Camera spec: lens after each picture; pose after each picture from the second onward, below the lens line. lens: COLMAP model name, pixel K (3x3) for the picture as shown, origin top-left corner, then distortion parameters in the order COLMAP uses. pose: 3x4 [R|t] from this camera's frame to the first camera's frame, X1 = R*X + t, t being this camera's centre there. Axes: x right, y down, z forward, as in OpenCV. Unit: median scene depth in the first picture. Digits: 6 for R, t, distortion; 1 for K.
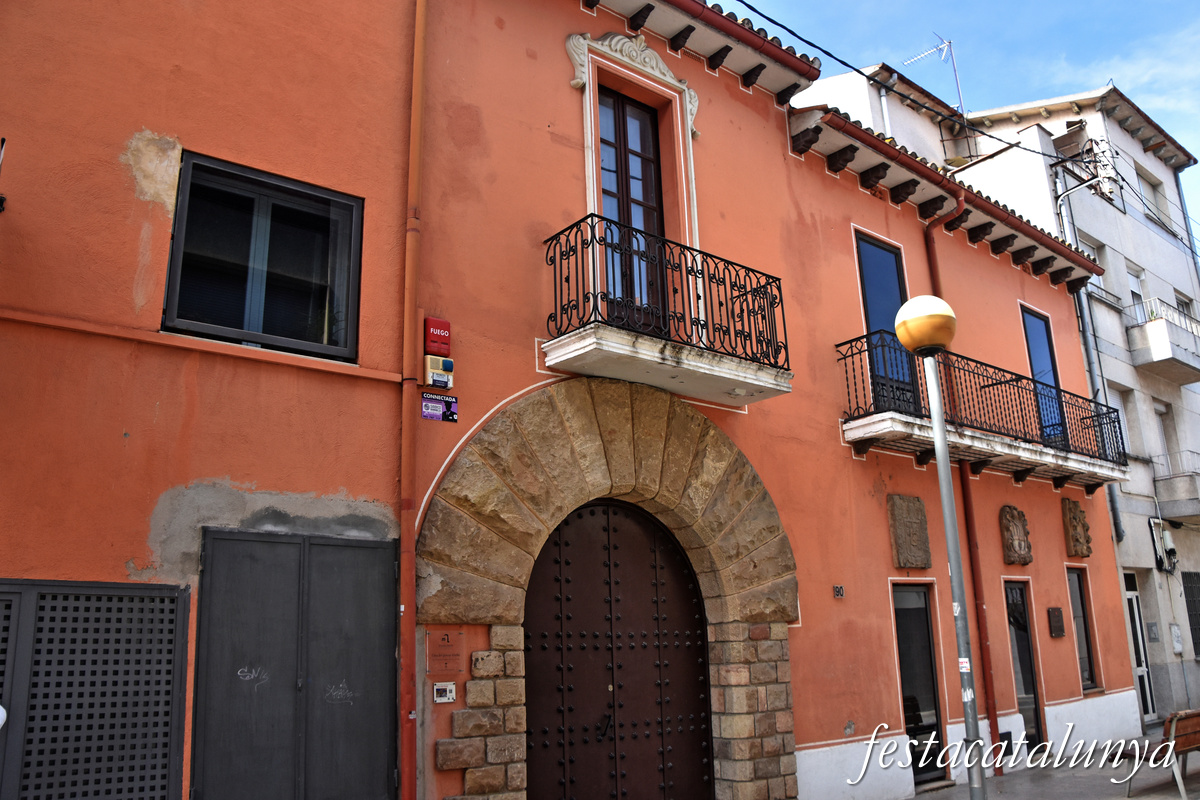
lens RADIAL K [[954.1, 0, 602.6], [0, 954.1, 399.3], [0, 0, 1]] dist [-0.145836, 0.074114]
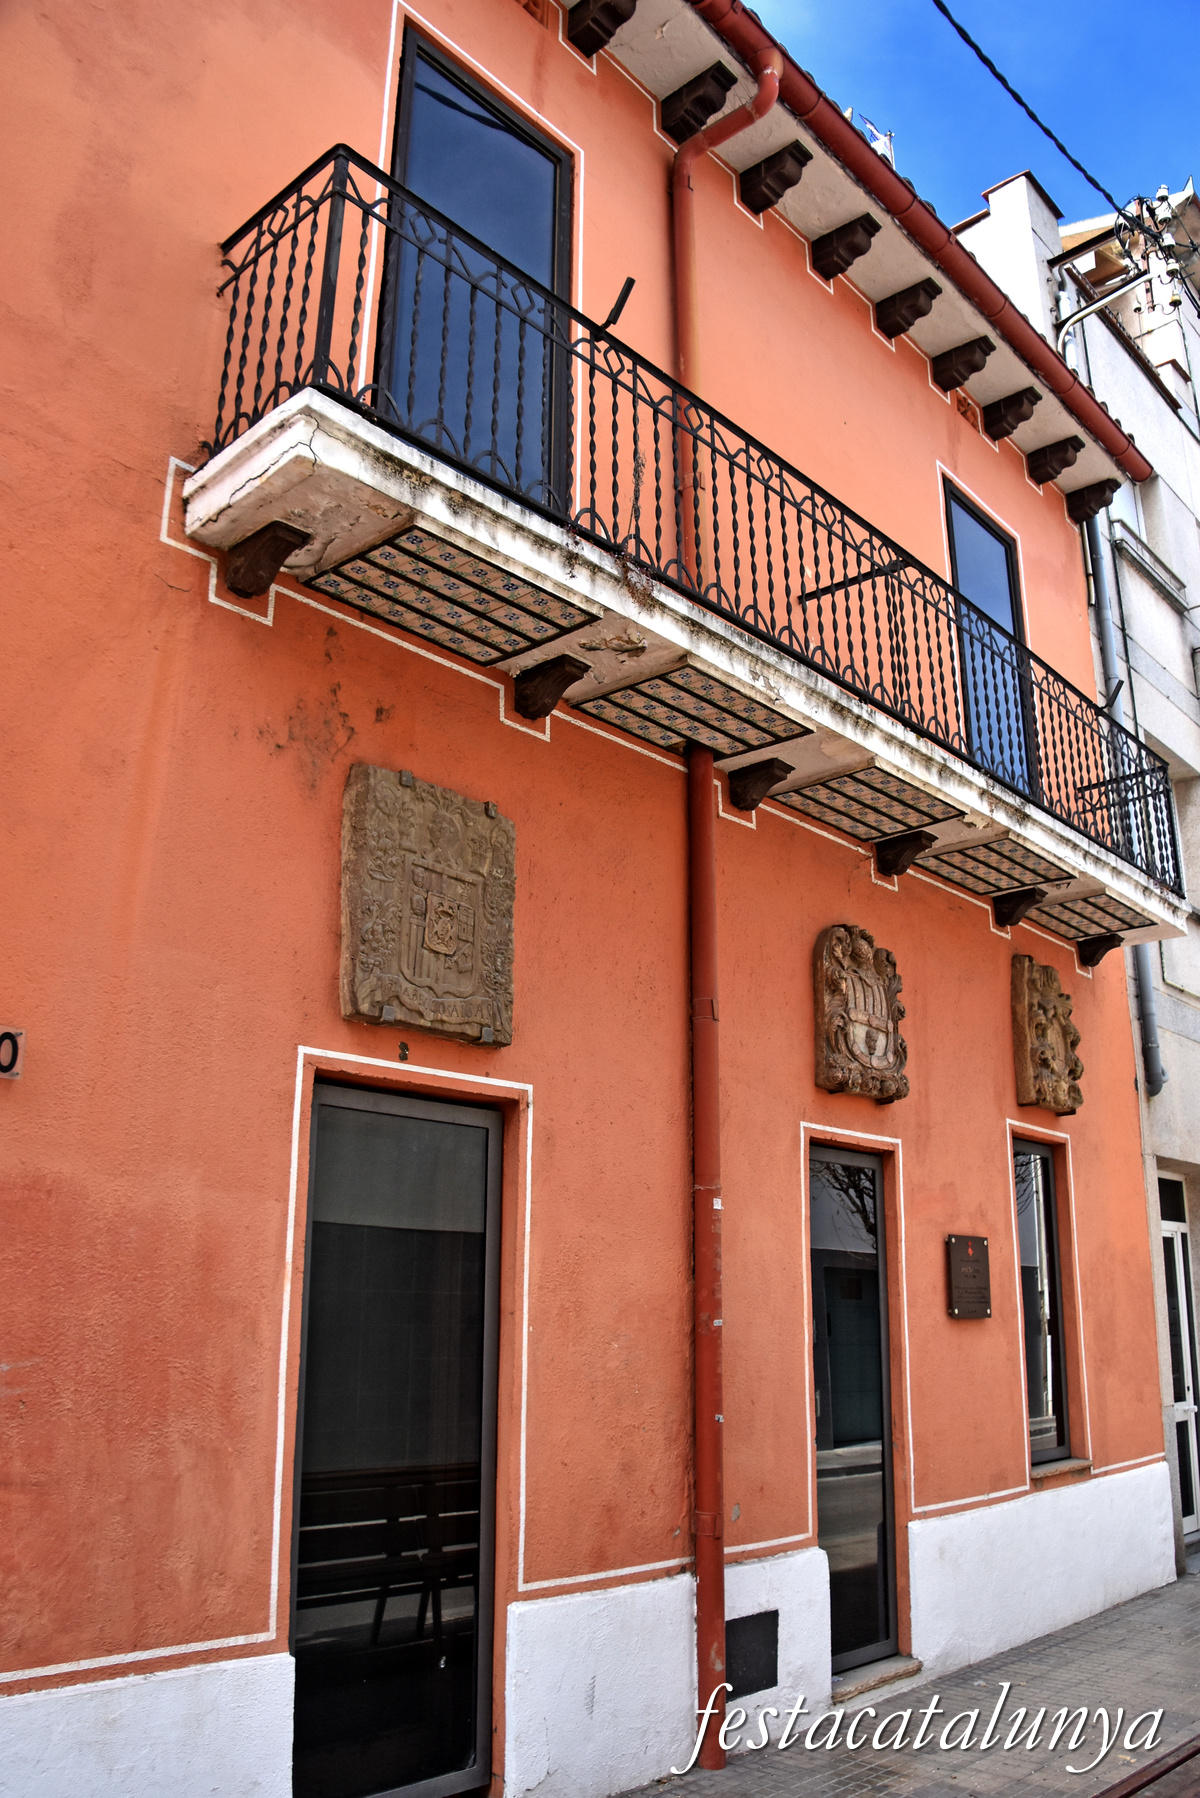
lens RADIAL K [[1429.6, 0, 601.1], [0, 1429.6, 912.3], [0, 0, 1]] dist [-0.145836, 0.074114]
pose [[0.988768, 0.078120, 0.127414, 0.365575], [-0.075385, 0.996811, -0.026162, 0.170060], [-0.129052, 0.016263, 0.991505, 0.638629]]
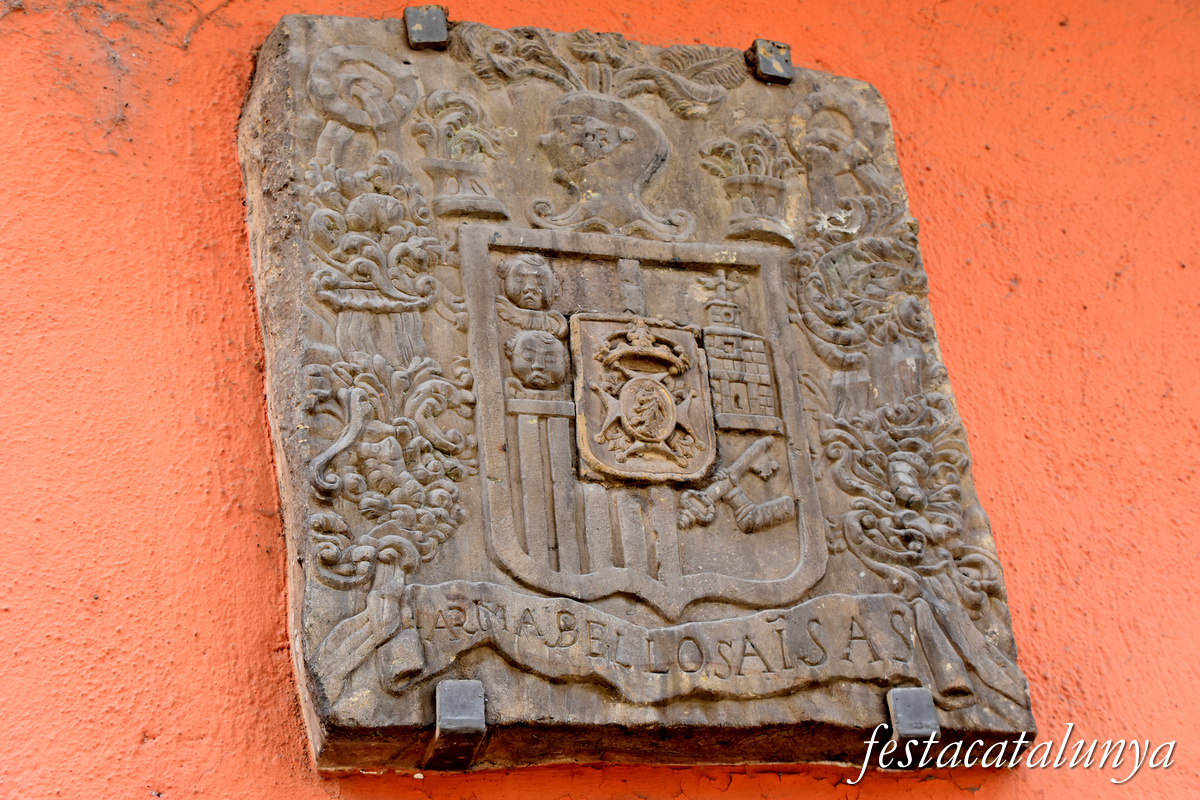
lens RADIAL K [[2224.5, 0, 600.6], [0, 2224.5, 399.2], [0, 0, 1]] dist [0.292556, 0.000000]
pose [[0.903190, -0.282127, -0.323501, 0.444476], [0.189409, 0.938266, -0.289451, 0.231187], [0.385192, 0.200155, 0.900869, 0.919217]]
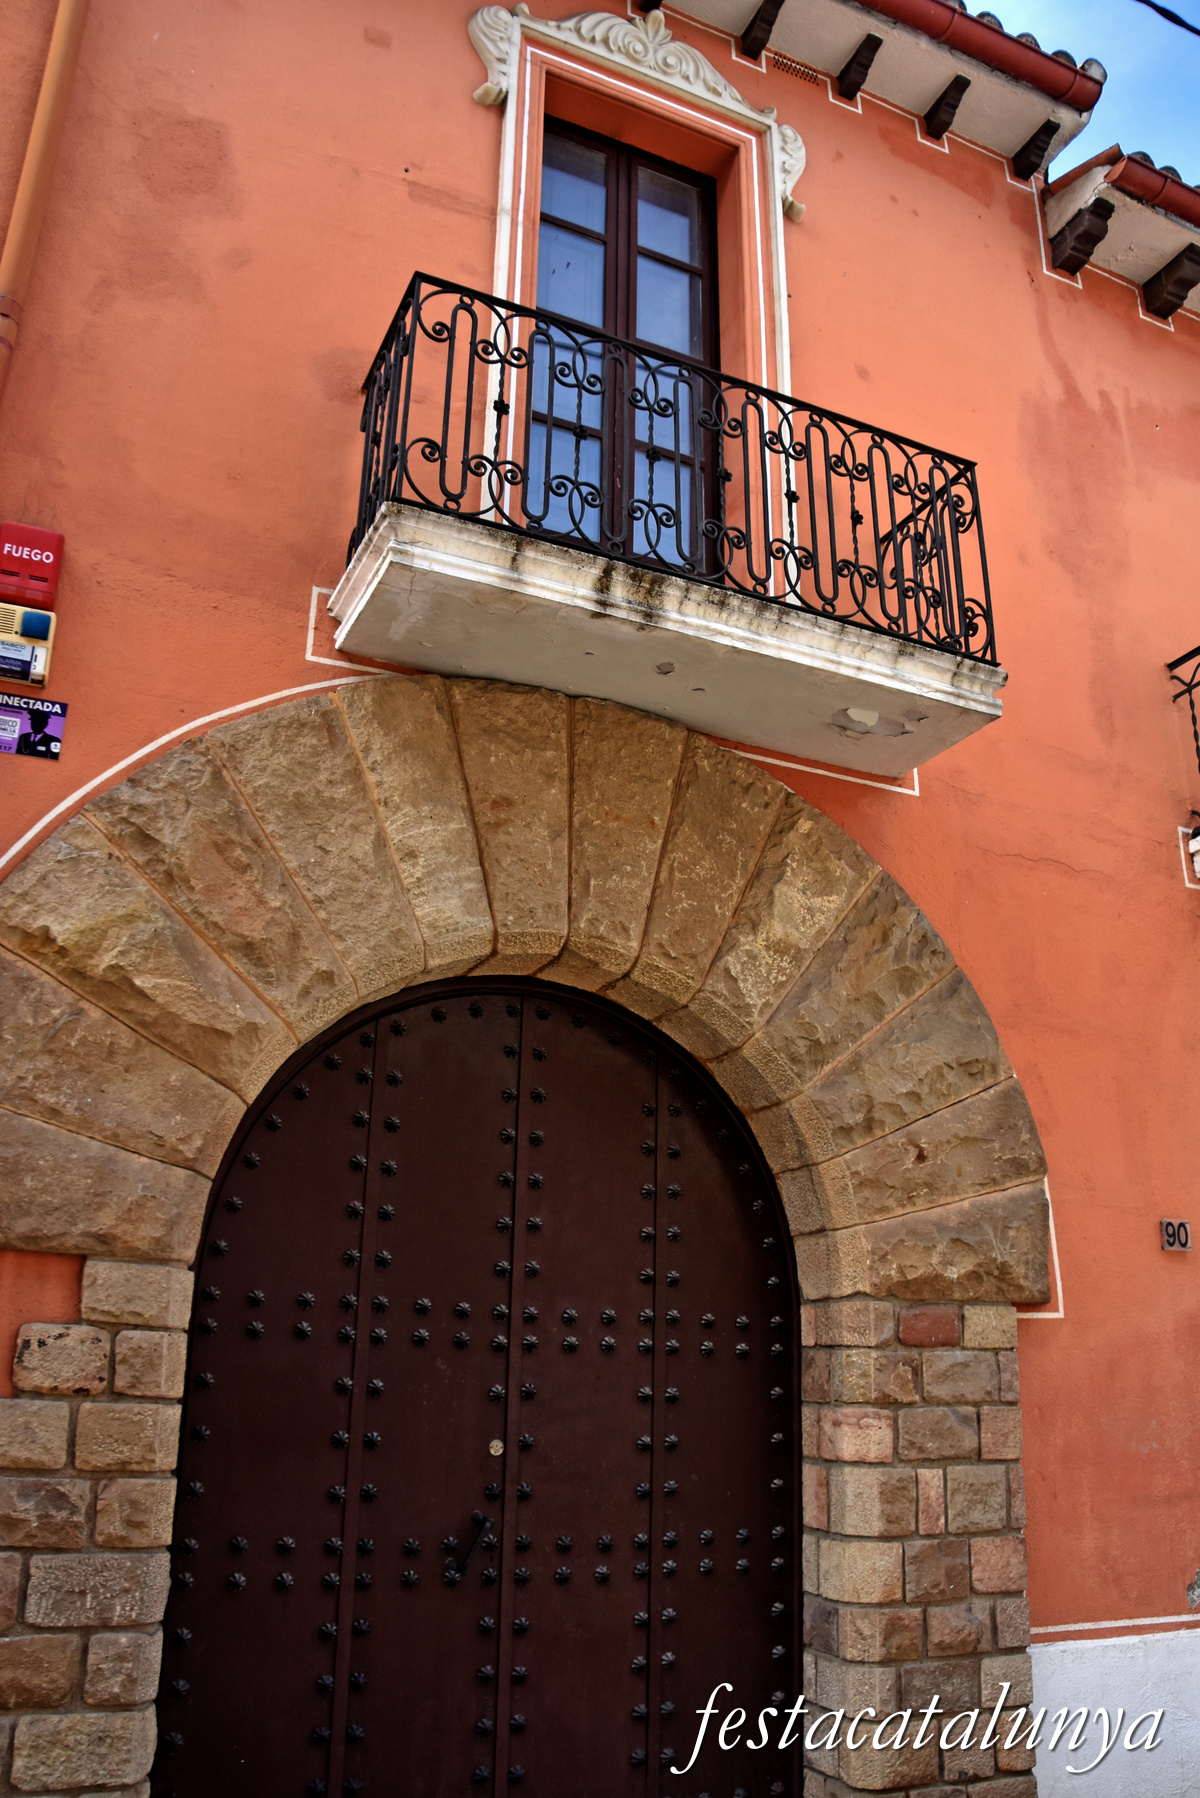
lens RADIAL K [[1429.6, 0, 594.9], [0, 1429.6, 912.9], [0, 0, 1]] dist [-0.145836, 0.074114]
pose [[0.965742, -0.034607, -0.257188, 0.172665], [0.019370, 0.997916, -0.061544, 0.101306], [0.258782, 0.054454, 0.964400, 0.366378]]
